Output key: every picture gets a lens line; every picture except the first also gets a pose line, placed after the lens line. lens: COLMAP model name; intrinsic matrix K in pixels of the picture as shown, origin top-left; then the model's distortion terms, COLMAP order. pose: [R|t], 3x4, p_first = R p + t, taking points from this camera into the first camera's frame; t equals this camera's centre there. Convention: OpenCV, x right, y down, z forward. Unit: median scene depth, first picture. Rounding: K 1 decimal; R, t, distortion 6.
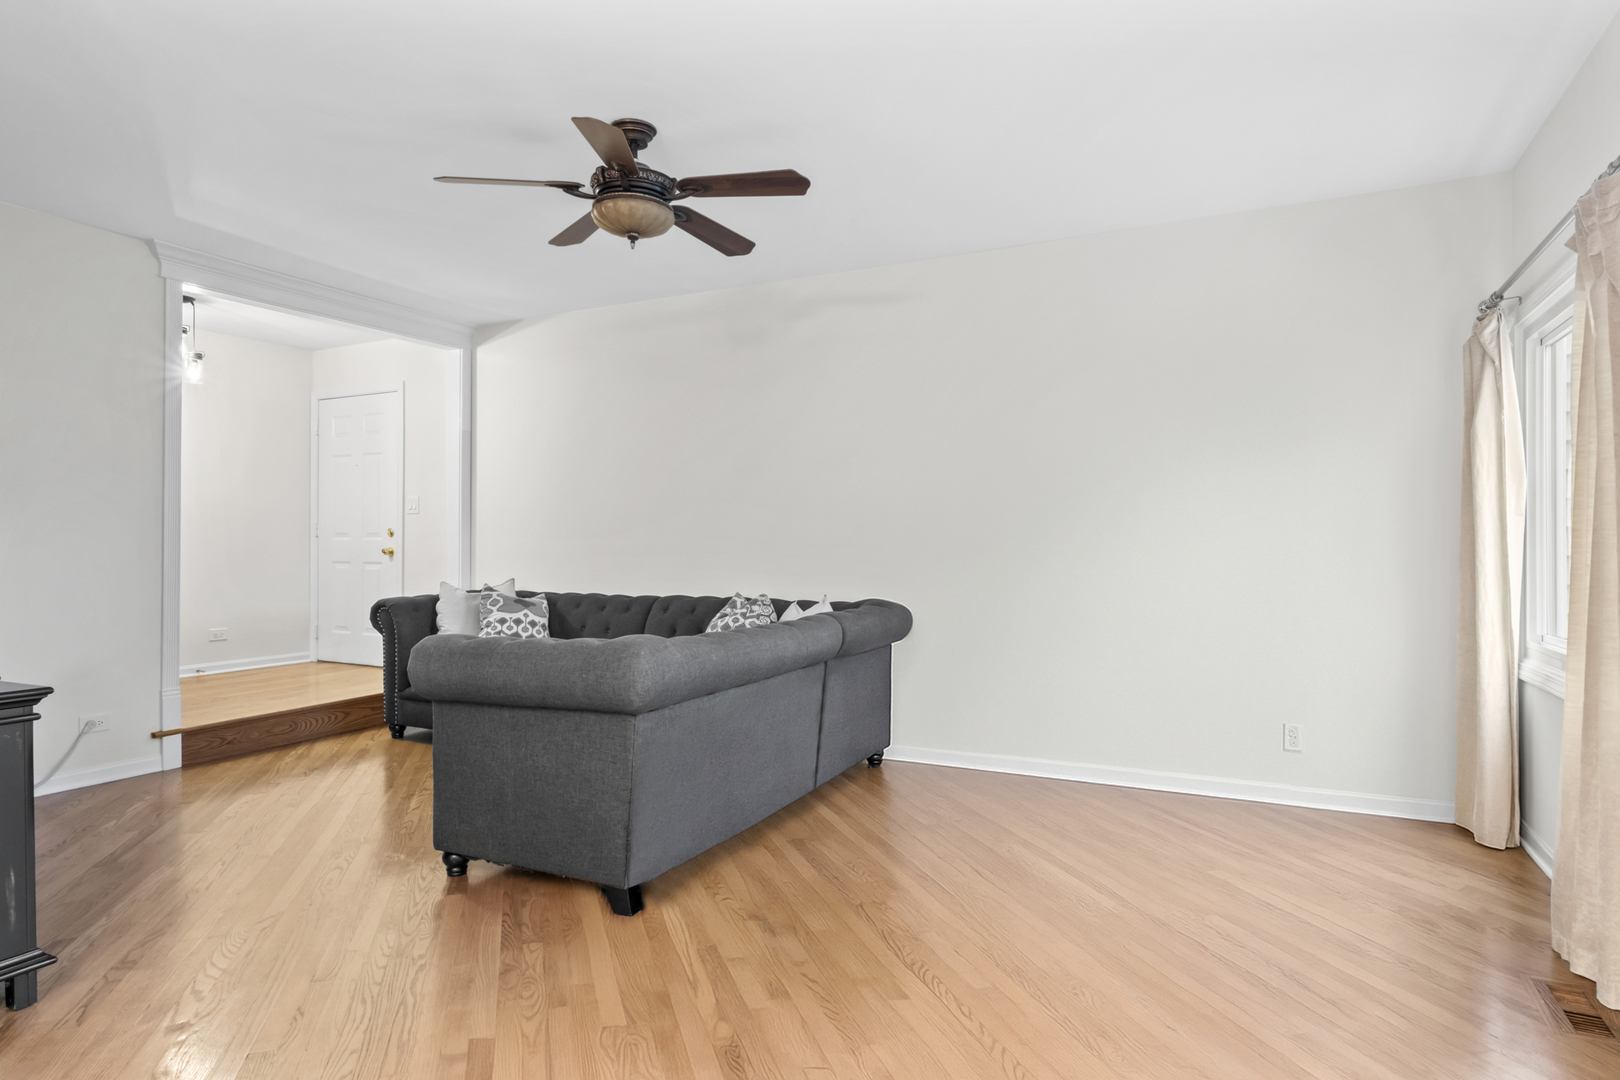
lens RADIAL K [[899.4, 0, 802.1], [0, 899.4, 534.7], [0, 0, 1]] dist [-0.006858, 0.006466]
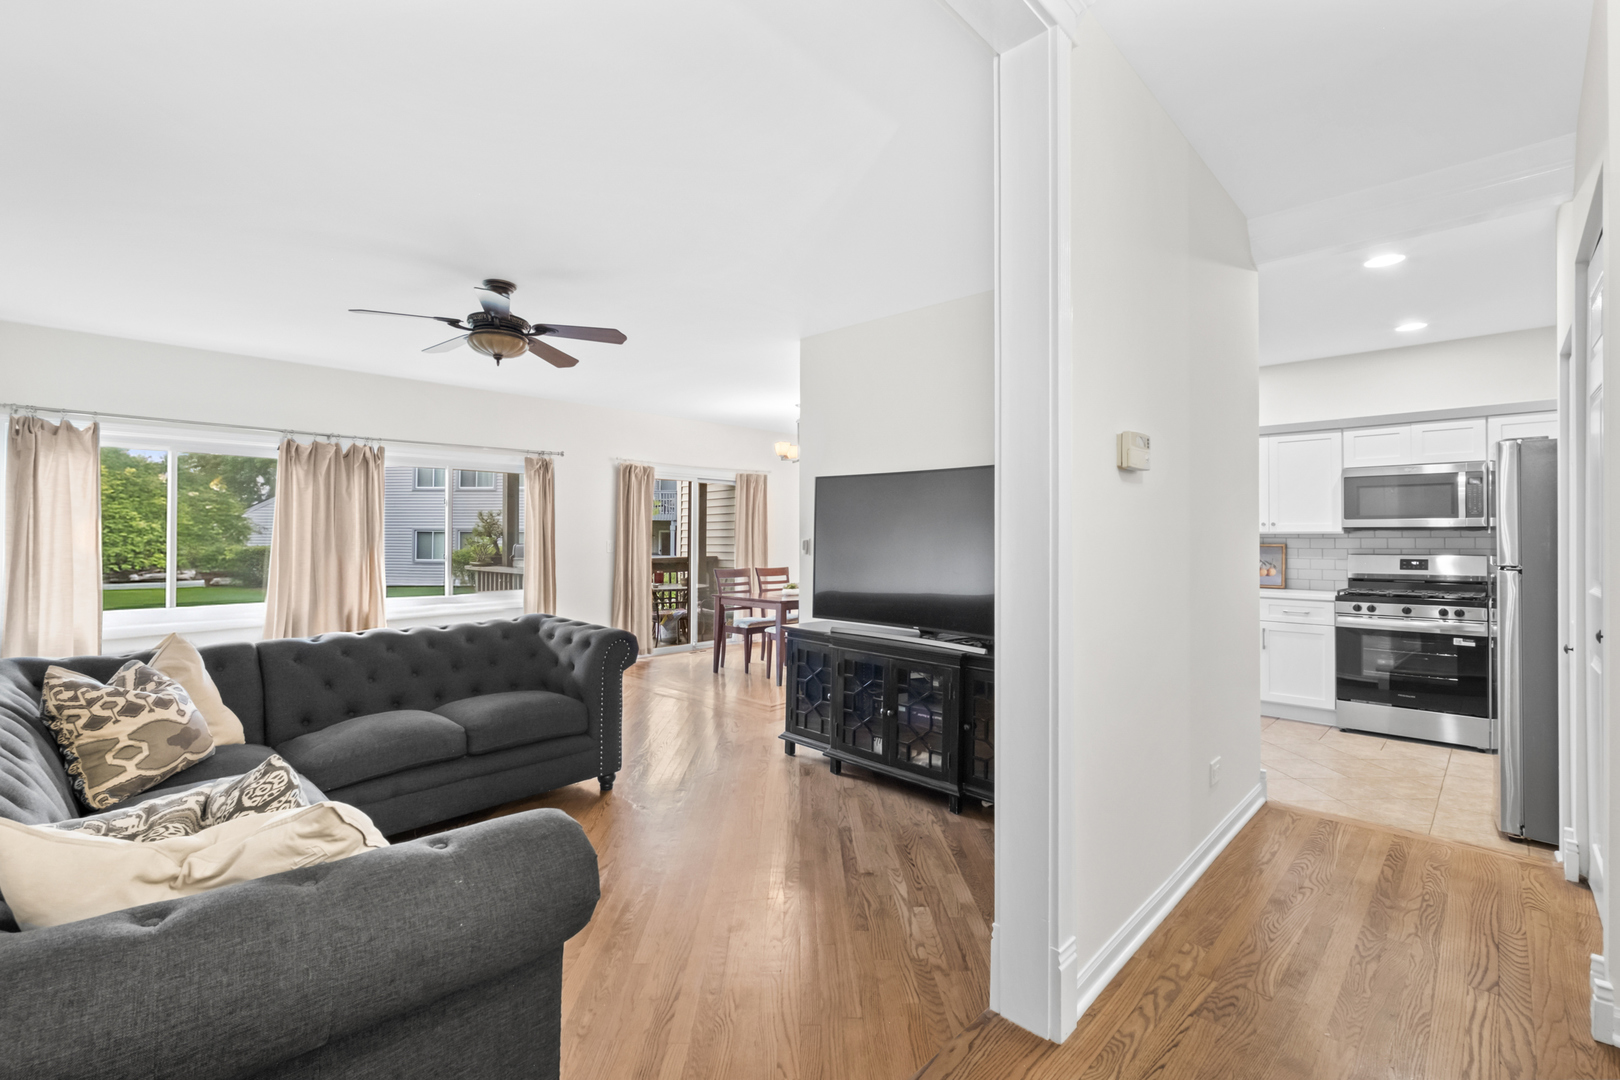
lens RADIAL K [[712.7, 0, 814.8], [0, 712.7, 529.5], [0, 0, 1]] dist [-0.005034, 0.000033]
pose [[-0.960784, -0.002607, 0.277286, -0.622716], [-0.008839, 0.999736, -0.021224, -0.022131], [-0.277158, -0.022843, -0.960553, 1.219505]]
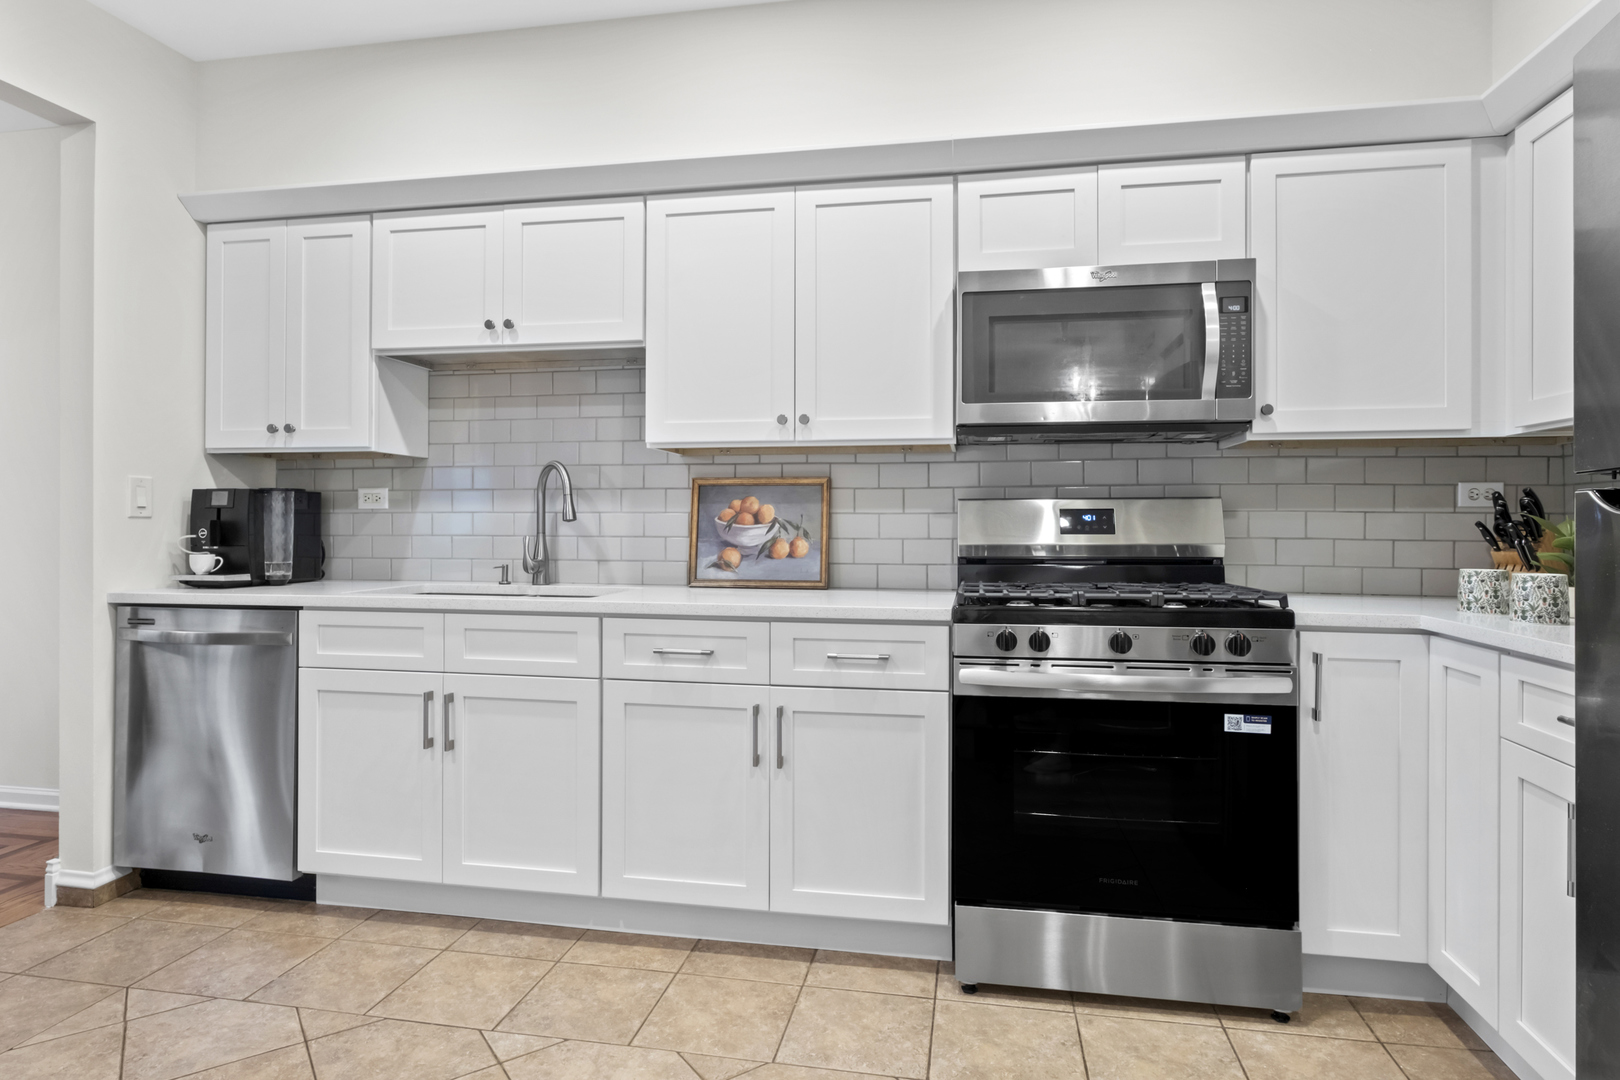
lens RADIAL K [[899.4, 0, 810.2], [0, 899.4, 520.5], [0, 0, 1]] dist [-0.006858, 0.006466]
pose [[-0.954076, -0.004994, -0.299524, -0.835493], [-0.001143, 0.999914, -0.013029, 0.004443], [0.299563, -0.012088, -0.954000, 0.501164]]
